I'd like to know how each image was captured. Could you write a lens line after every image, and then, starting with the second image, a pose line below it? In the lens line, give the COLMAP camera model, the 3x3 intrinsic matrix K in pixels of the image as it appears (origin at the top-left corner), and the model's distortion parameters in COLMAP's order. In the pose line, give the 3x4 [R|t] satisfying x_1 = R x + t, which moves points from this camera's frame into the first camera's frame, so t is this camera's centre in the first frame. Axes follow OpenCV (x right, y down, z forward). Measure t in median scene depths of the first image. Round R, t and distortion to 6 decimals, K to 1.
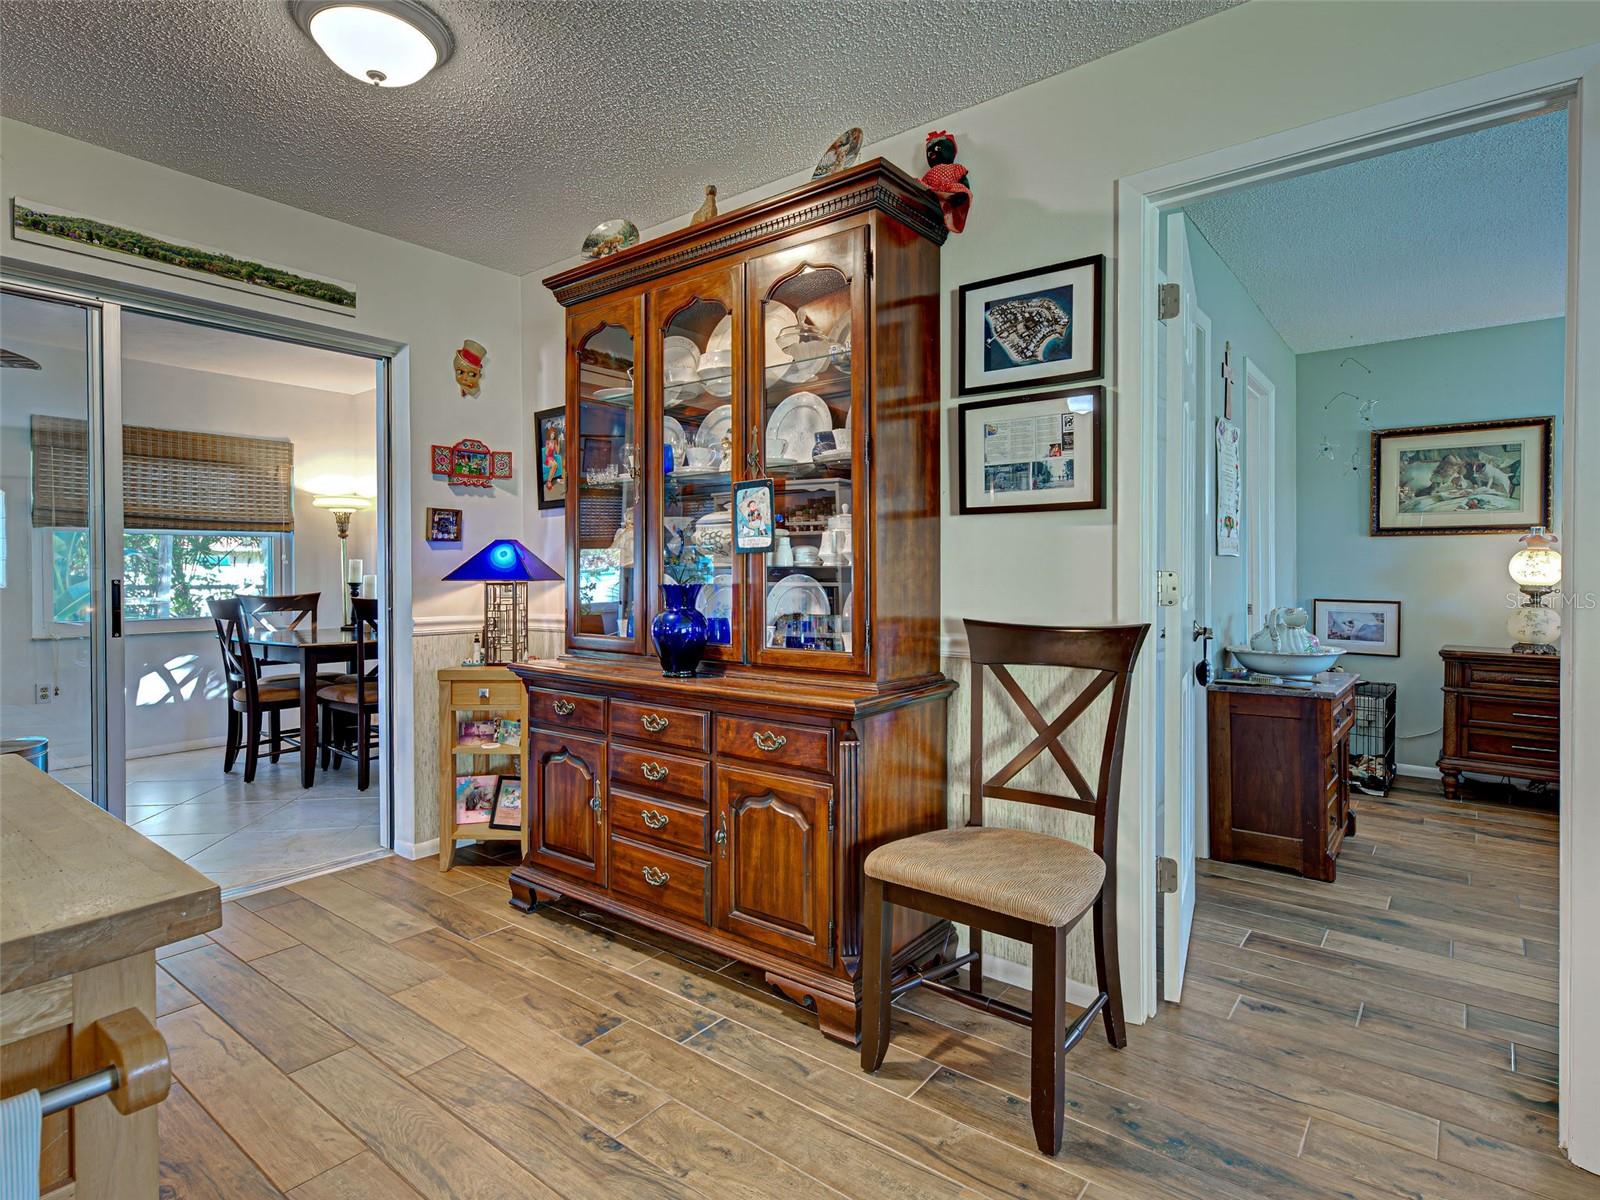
lens RADIAL K [[834.4, 0, 801.5], [0, 834.4, 584.6], [0, 0, 1]] dist [0.005505, 0.001627]
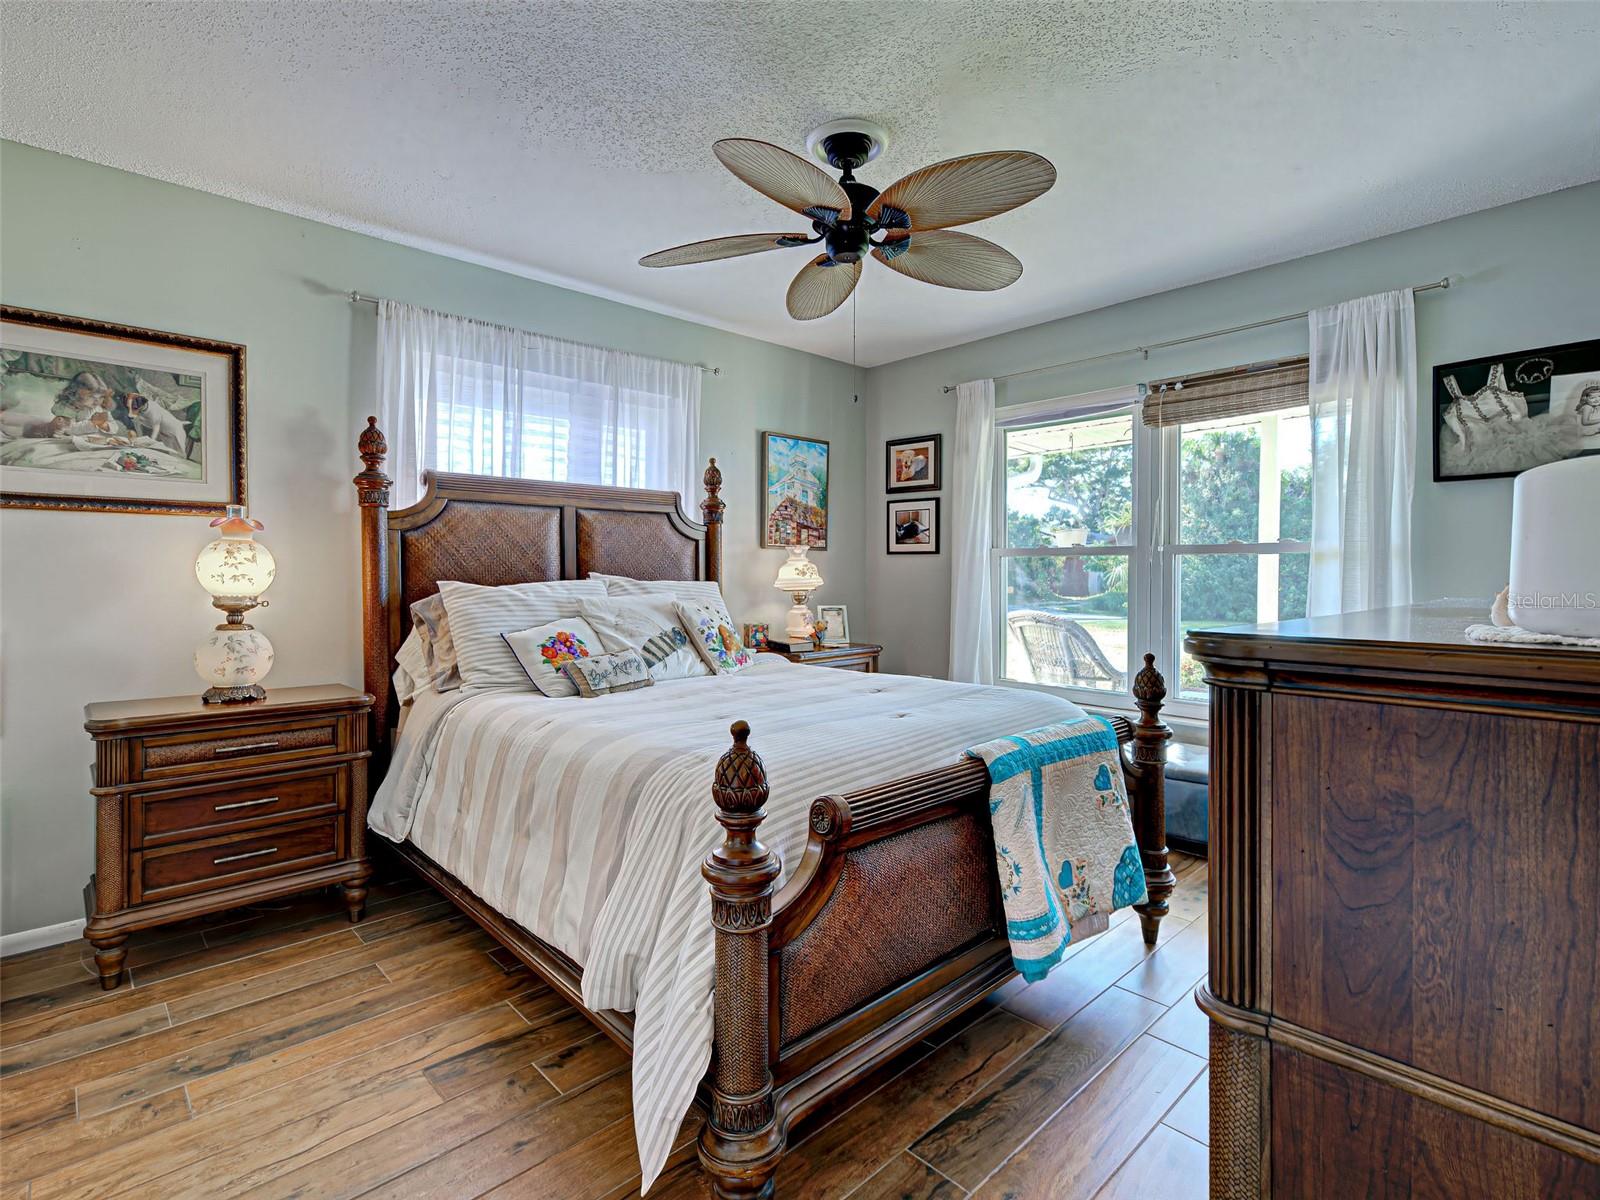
lens RADIAL K [[794.7, 0, 776.5], [0, 794.7, 580.8], [0, 0, 1]] dist [0.001239, -0.000195]
pose [[0.157482, -0.015282, 0.987404, 0.312676], [0.015702, 0.999793, 0.012970, -0.011601], [-0.987397, 0.013461, 0.157689, 0.456842]]
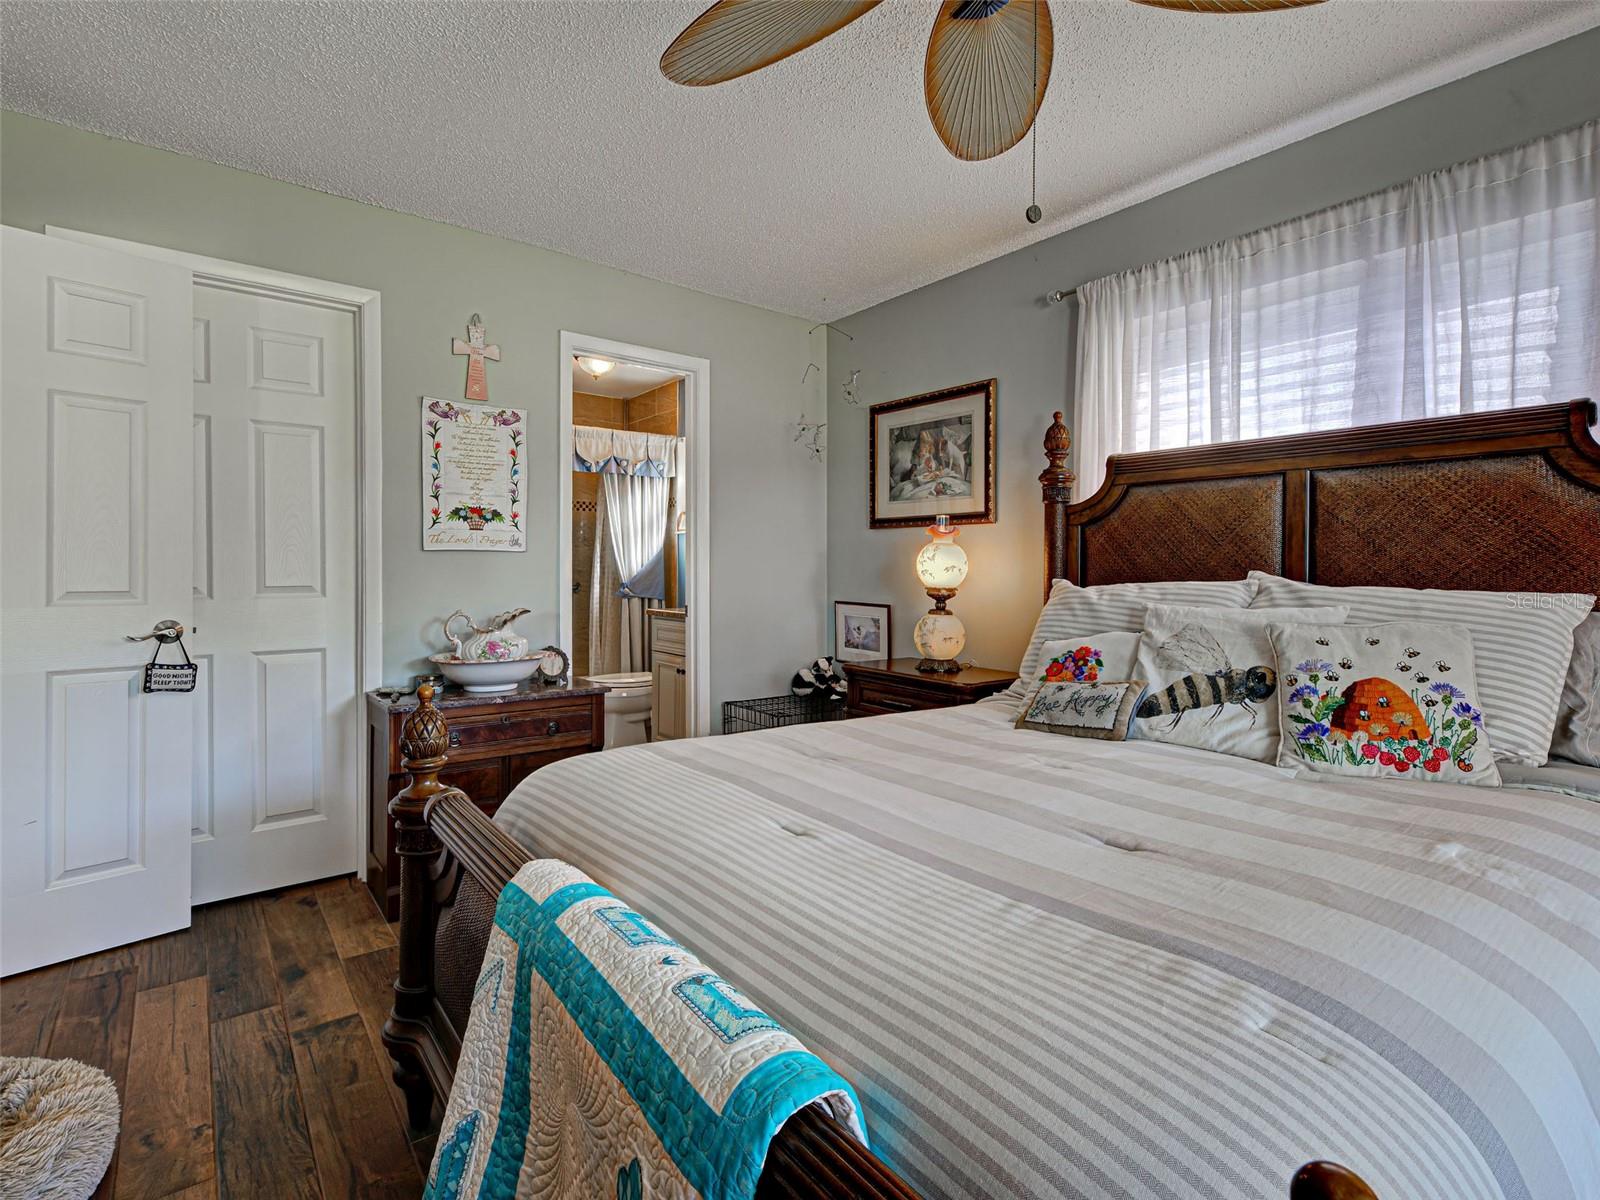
lens RADIAL K [[779.8, 0, 803.7], [0, 779.8, 582.9], [0, 0, 1]] dist [-0.000354, -0.000009]
pose [[0.969913, 0.010011, -0.243247, 0.867650], [-0.010058, 0.999949, 0.001047, -0.002685], [0.243245, 0.001431, 0.969964, 0.218667]]
